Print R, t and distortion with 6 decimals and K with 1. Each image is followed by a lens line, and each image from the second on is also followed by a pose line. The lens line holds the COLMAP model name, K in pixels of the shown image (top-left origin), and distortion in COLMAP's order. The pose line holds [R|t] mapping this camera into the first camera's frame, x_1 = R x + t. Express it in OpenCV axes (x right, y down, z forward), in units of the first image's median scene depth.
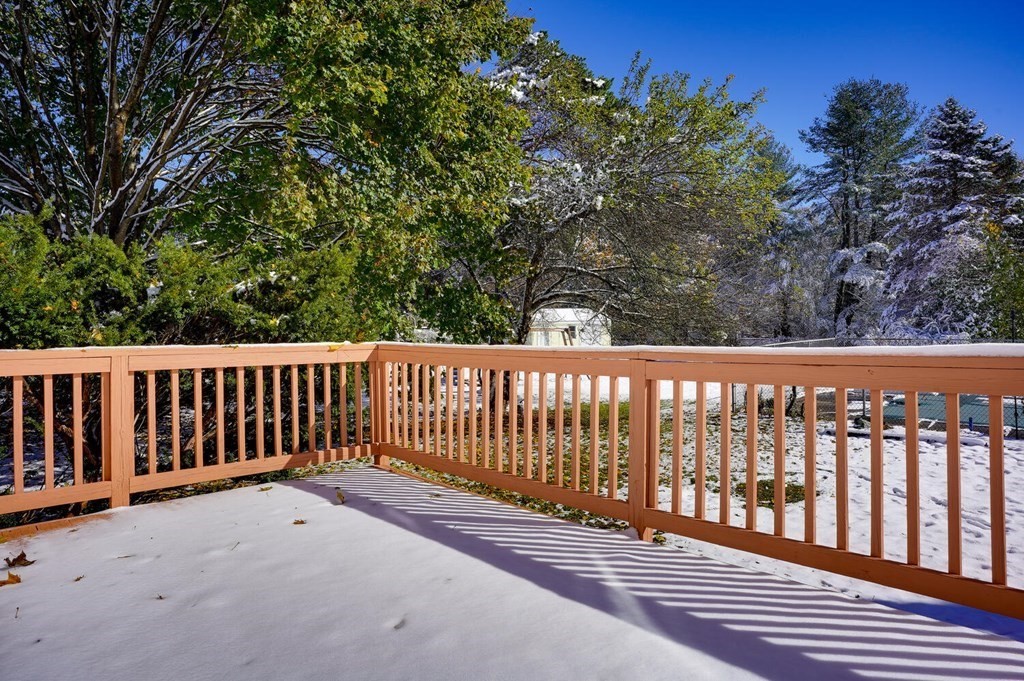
lens RADIAL K [[604.3, 0, 516.5], [0, 604.3, 311.8], [0, 0, 1]] dist [-0.063158, 0.032542]
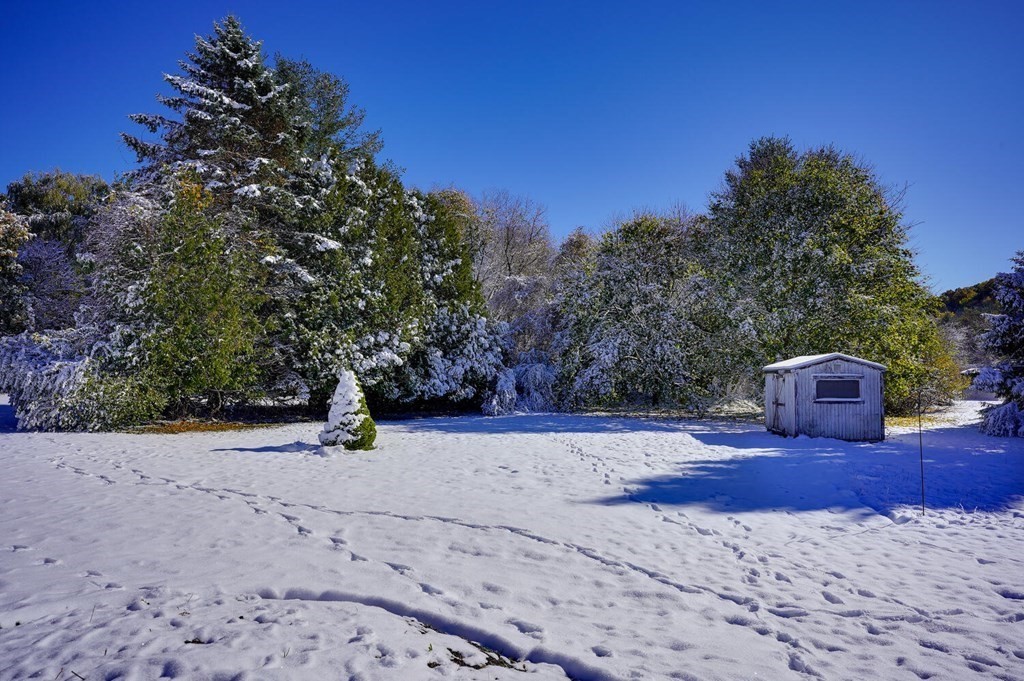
lens RADIAL K [[604.3, 0, 516.5], [0, 604.3, 311.8], [0, 0, 1]] dist [-0.063158, 0.032542]
pose [[0.823929, 0.088247, 0.559780, 0.671923], [-0.044077, 0.994788, -0.091947, 0.021504], [-0.564977, 0.051084, 0.823524, 0.277186]]
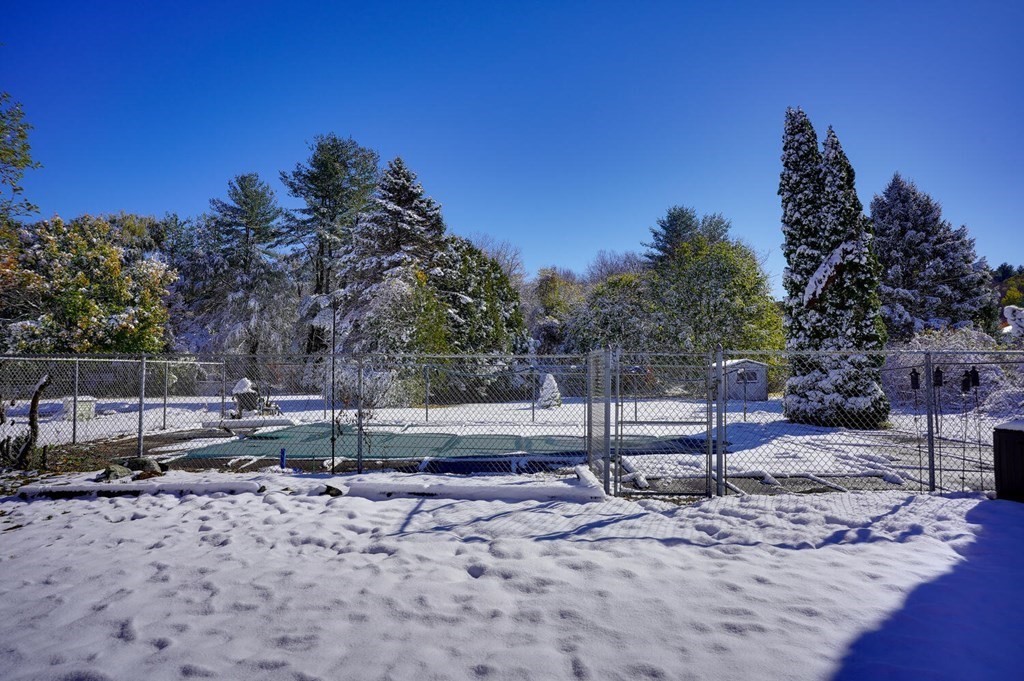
lens RADIAL K [[582.8, 0, 512.2], [0, 582.8, 326.7], [0, 0, 1]] dist [-0.036571, 0.000857]
pose [[0.707324, 0.067790, 0.703631, 0.155330], [-0.020885, 0.996961, -0.075055, 0.026771], [-0.706580, 0.038393, 0.706590, 0.104564]]
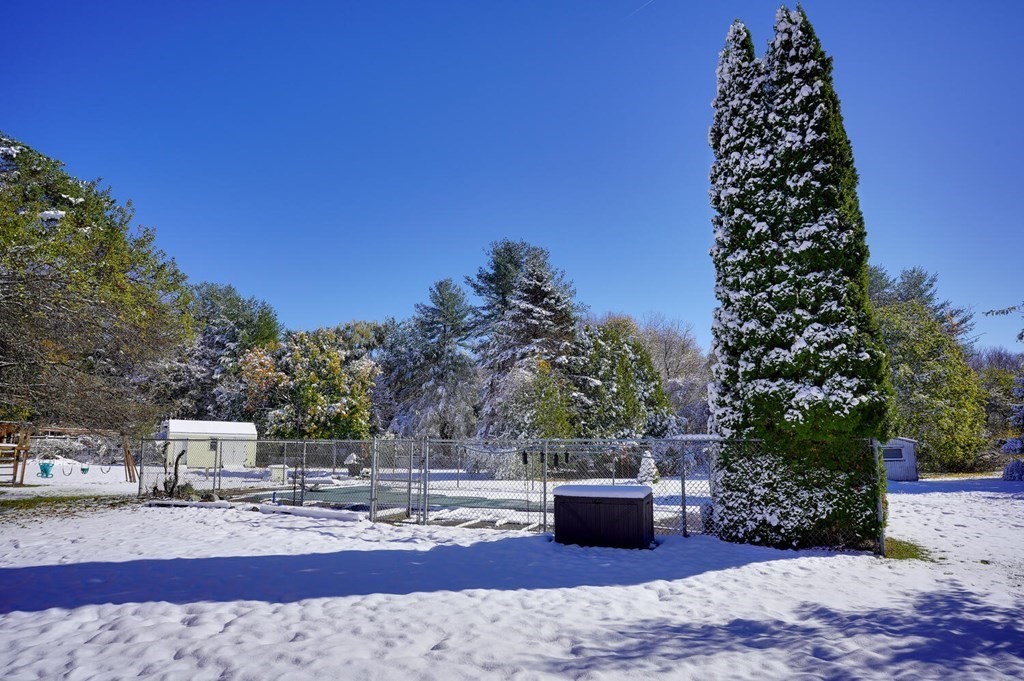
lens RADIAL K [[588.1, 0, 511.4], [0, 588.1, 366.1], [0, 0, 1]] dist [-0.046932, 0.000969]
pose [[0.925677, 0.068490, 0.372063, 0.249528], [-0.022928, 0.991824, -0.125535, 0.017448], [-0.377619, 0.107674, 0.919679, -0.115213]]
